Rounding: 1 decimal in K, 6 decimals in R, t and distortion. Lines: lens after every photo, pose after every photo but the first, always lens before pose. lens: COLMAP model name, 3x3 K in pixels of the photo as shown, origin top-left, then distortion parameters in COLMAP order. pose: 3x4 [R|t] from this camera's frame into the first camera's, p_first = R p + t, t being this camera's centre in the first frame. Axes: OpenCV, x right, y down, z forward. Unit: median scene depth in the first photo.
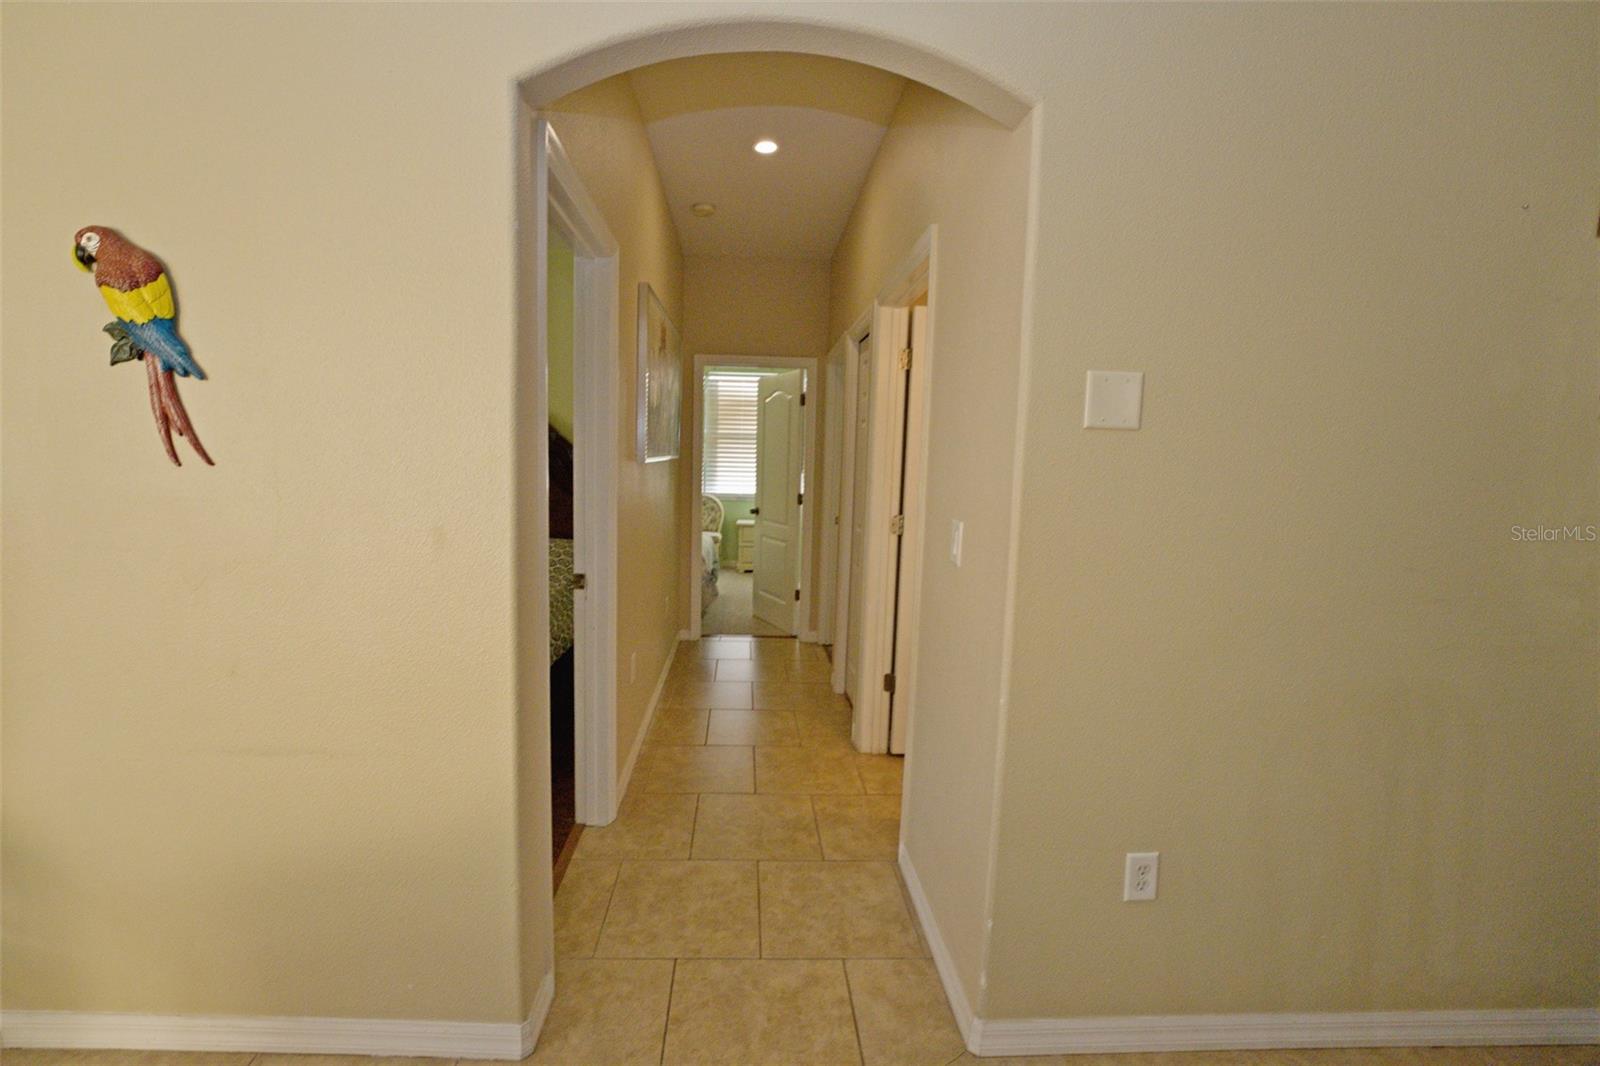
lens RADIAL K [[668.1, 0, 769.7], [0, 668.1, 522.1], [0, 0, 1]] dist [-0.025121, -0.000217]
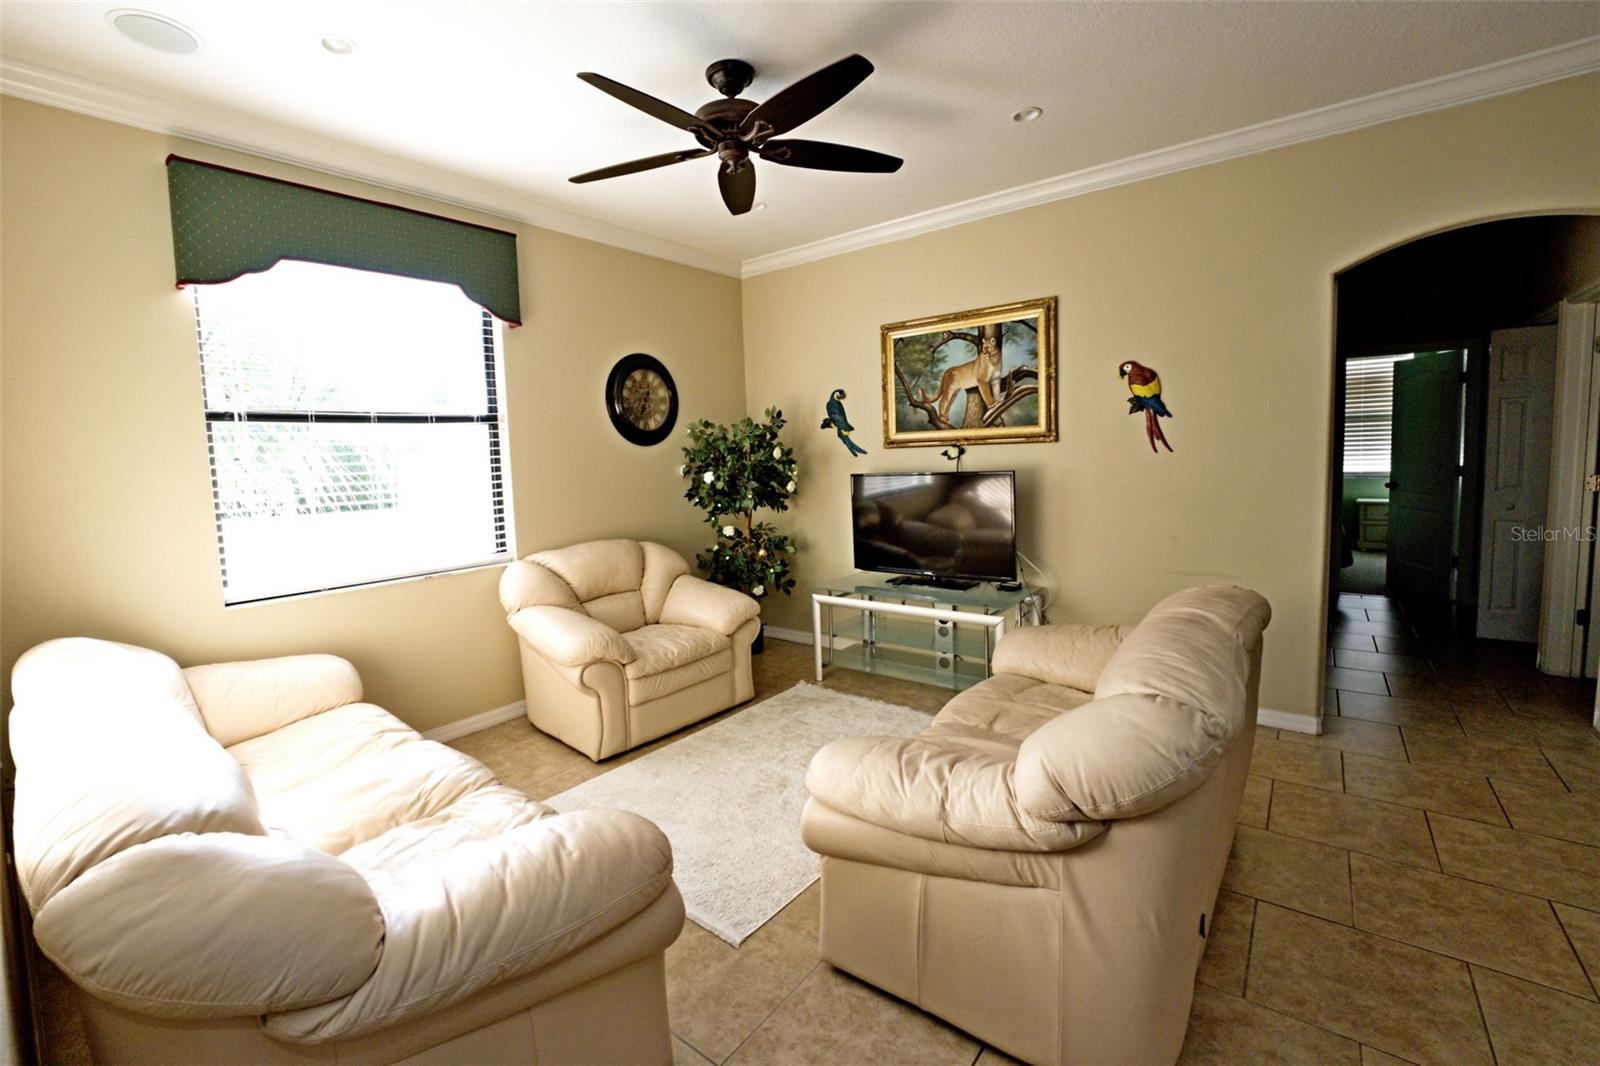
lens RADIAL K [[675.3, 0, 776.5], [0, 675.3, 504.3], [0, 0, 1]] dist [-0.017581, -0.000128]
pose [[0.757729, -0.001180, -0.652569, -0.331682], [-0.009576, 0.999871, -0.012928, 0.160957], [0.652499, 0.016045, 0.757619, -1.887908]]
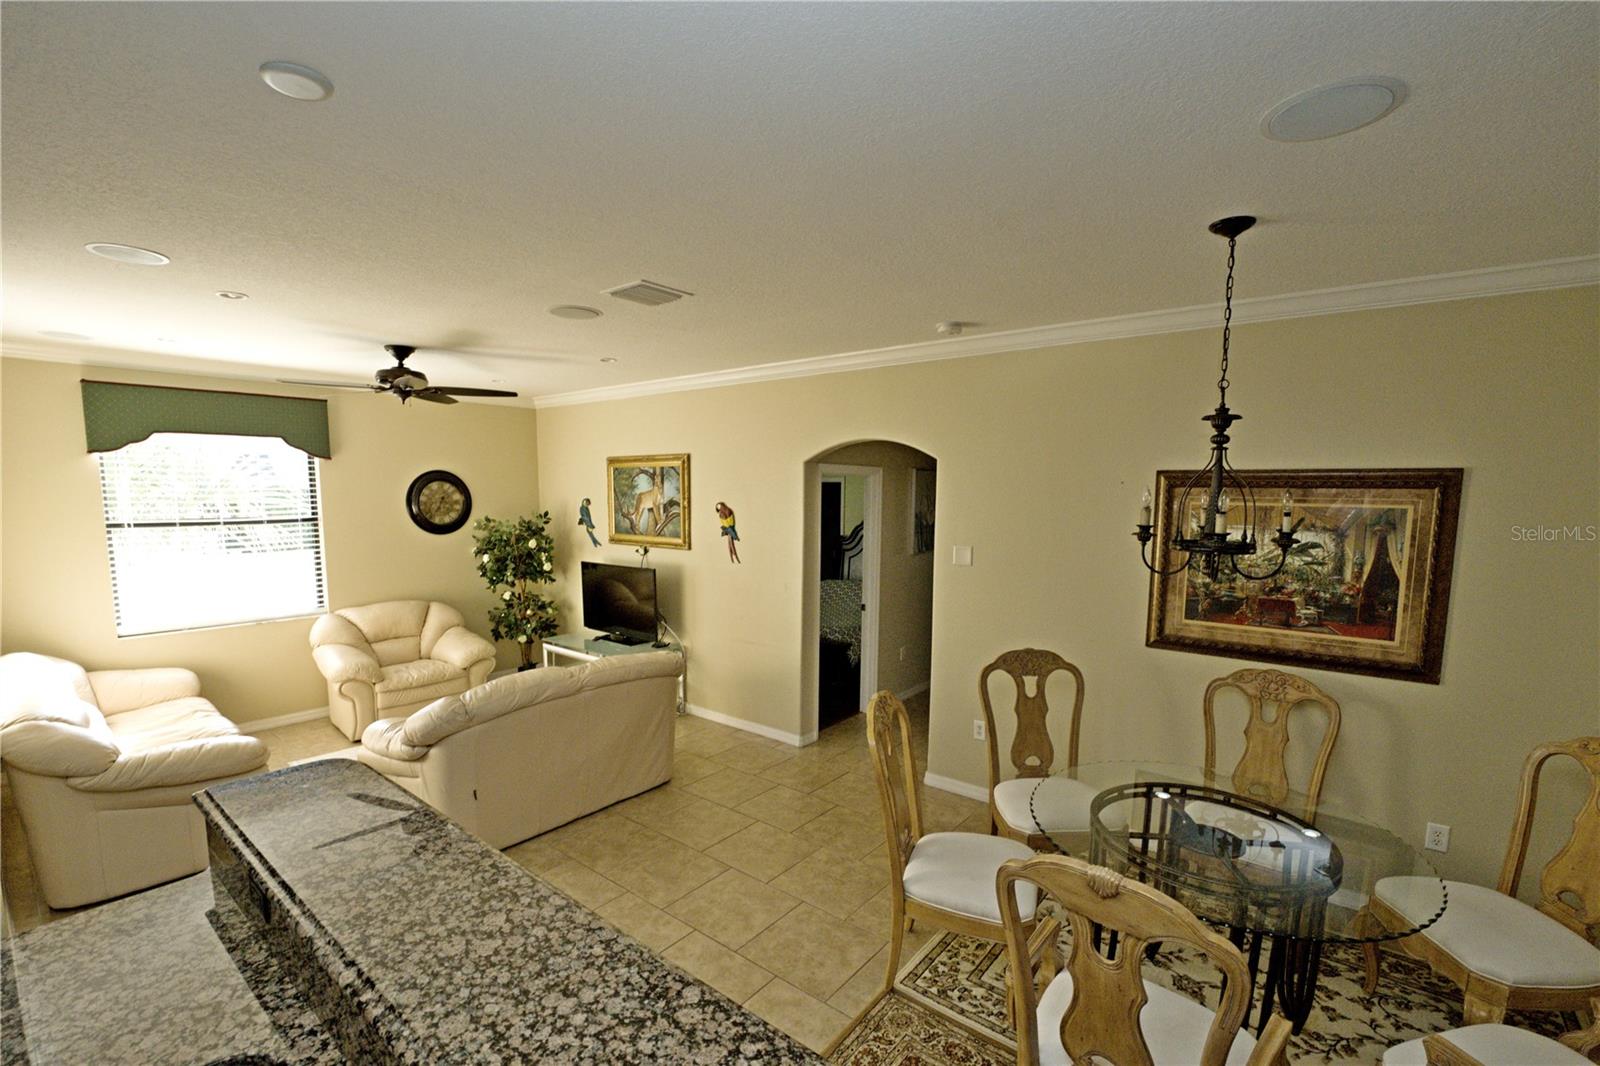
lens RADIAL K [[695.3, 0, 780.2], [0, 695.3, 565.3], [0, 0, 1]] dist [-0.000993, -0.000166]
pose [[0.748464, 0.051510, -0.661172, 1.998952], [-0.053192, 0.998430, 0.017571, -0.157339], [0.661039, 0.022018, 0.750029, -1.877384]]
